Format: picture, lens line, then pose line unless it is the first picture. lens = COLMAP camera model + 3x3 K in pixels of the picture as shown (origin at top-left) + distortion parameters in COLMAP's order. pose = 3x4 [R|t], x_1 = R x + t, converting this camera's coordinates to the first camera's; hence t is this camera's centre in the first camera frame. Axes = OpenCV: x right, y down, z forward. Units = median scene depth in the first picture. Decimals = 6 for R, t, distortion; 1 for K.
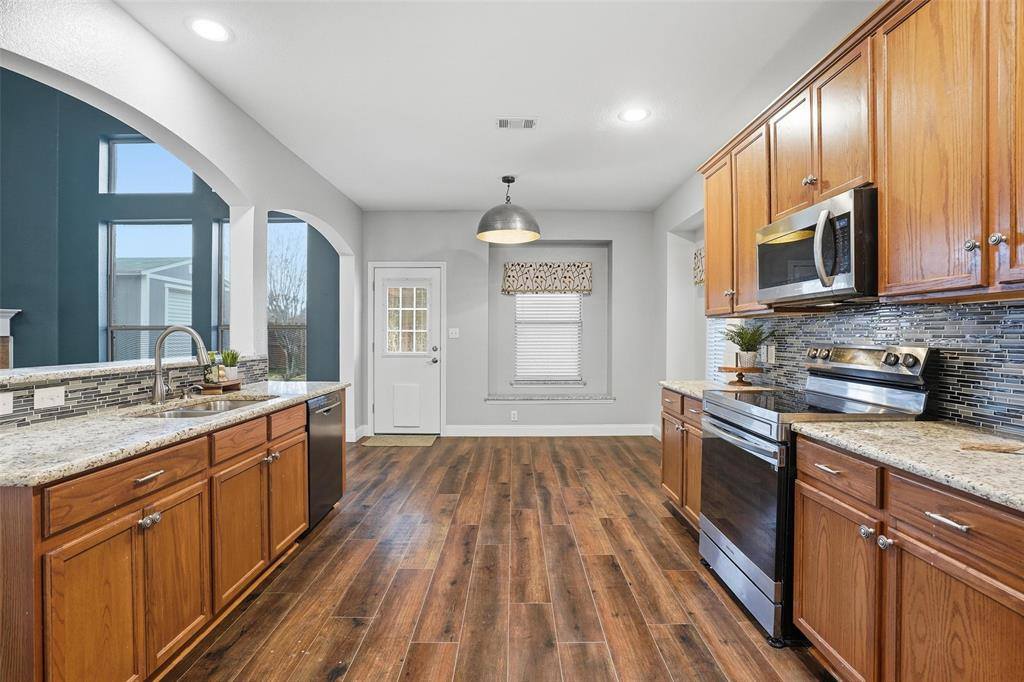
lens RADIAL K [[482.5, 0, 515.5], [0, 482.5, 335.7], [0, 0, 1]] dist [-0.044869, 0.002677]
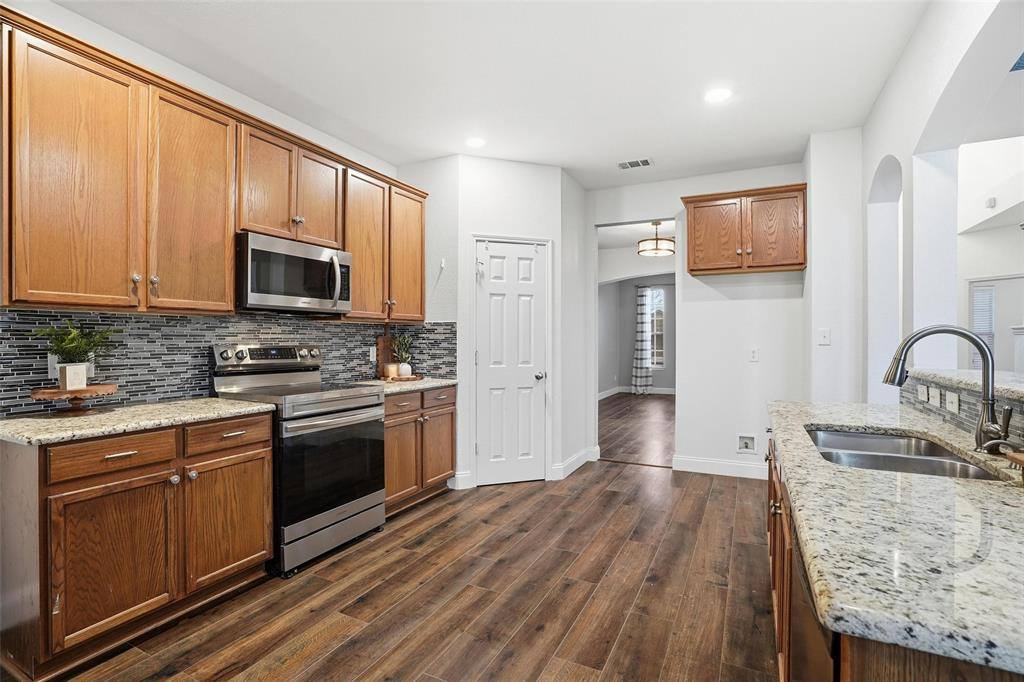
lens RADIAL K [[482.5, 0, 514.3], [0, 482.5, 340.7], [0, 0, 1]] dist [-0.044869, 0.002677]
pose [[-0.894733, -0.003136, 0.446590, -0.523349], [-0.001056, 0.999987, 0.004908, -0.001798], [-0.446600, 0.003920, -0.894725, 1.995868]]
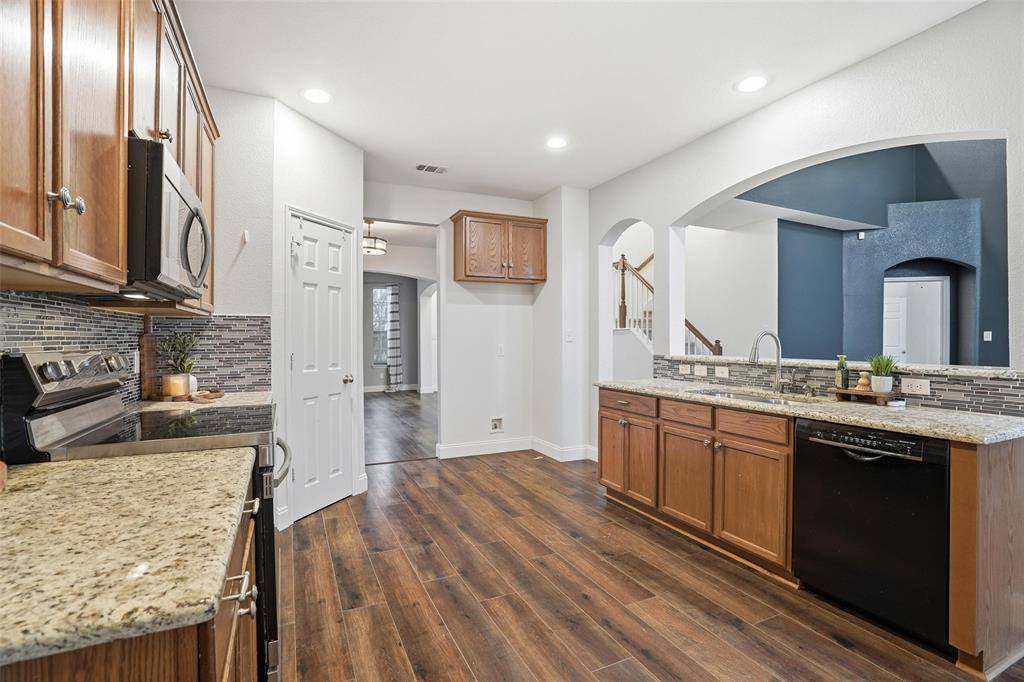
lens RADIAL K [[482.5, 0, 517.2], [0, 482.5, 339.9], [0, 0, 1]] dist [-0.044869, 0.002677]
pose [[-0.902737, 0.001940, -0.430189, 0.453686], [-0.001058, 0.999977, 0.006729, -0.003942], [0.430192, 0.006530, -0.902714, 2.016555]]
